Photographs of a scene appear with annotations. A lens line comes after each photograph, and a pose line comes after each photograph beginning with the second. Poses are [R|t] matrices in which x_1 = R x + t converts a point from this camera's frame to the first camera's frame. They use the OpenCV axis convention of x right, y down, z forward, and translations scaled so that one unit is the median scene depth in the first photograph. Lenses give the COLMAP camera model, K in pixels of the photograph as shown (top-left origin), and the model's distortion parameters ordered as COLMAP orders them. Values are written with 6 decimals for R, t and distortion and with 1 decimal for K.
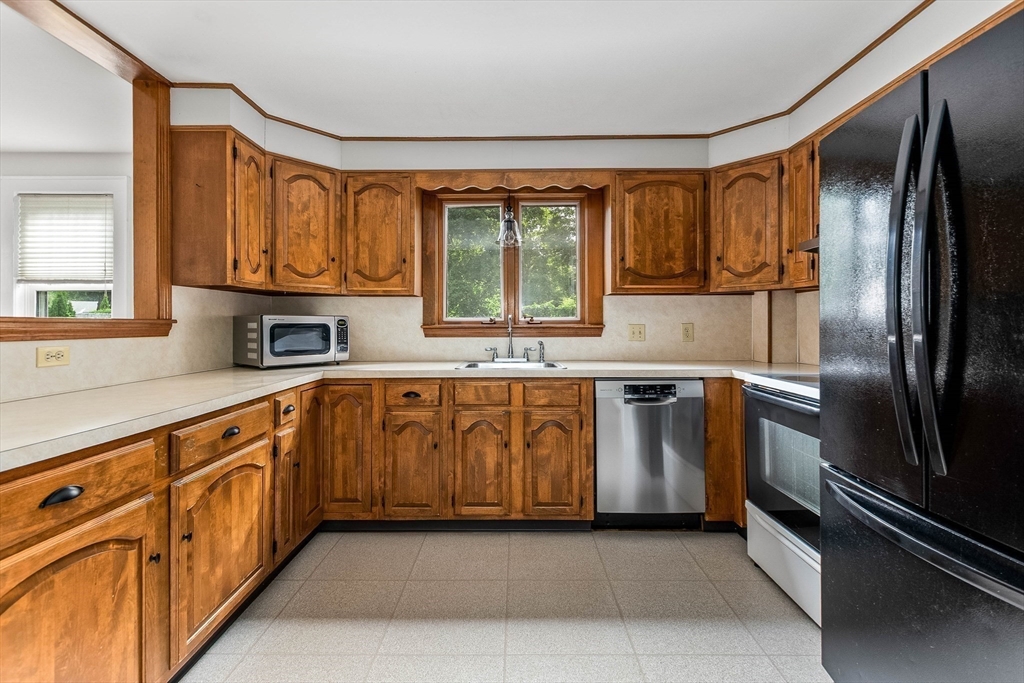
lens RADIAL K [[448.9, 0, 512.0], [0, 448.9, 321.1], [0, 0, 1]] dist [-0.000314, 0.000083]
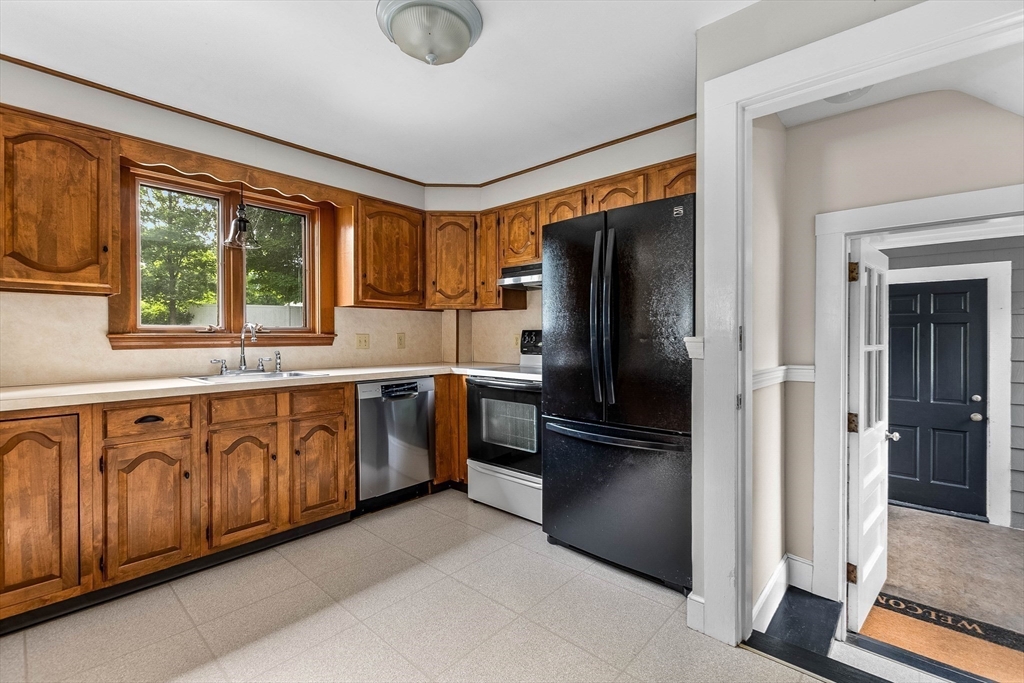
lens RADIAL K [[446.8, 0, 510.9], [0, 446.8, 336.1], [0, 0, 1]] dist [-0.005091, -0.000188]
pose [[0.660782, 0.000177, 0.750578, -0.386568], [-0.006657, 0.999962, 0.005624, 0.004860], [-0.750548, -0.008713, 0.660758, -0.017487]]
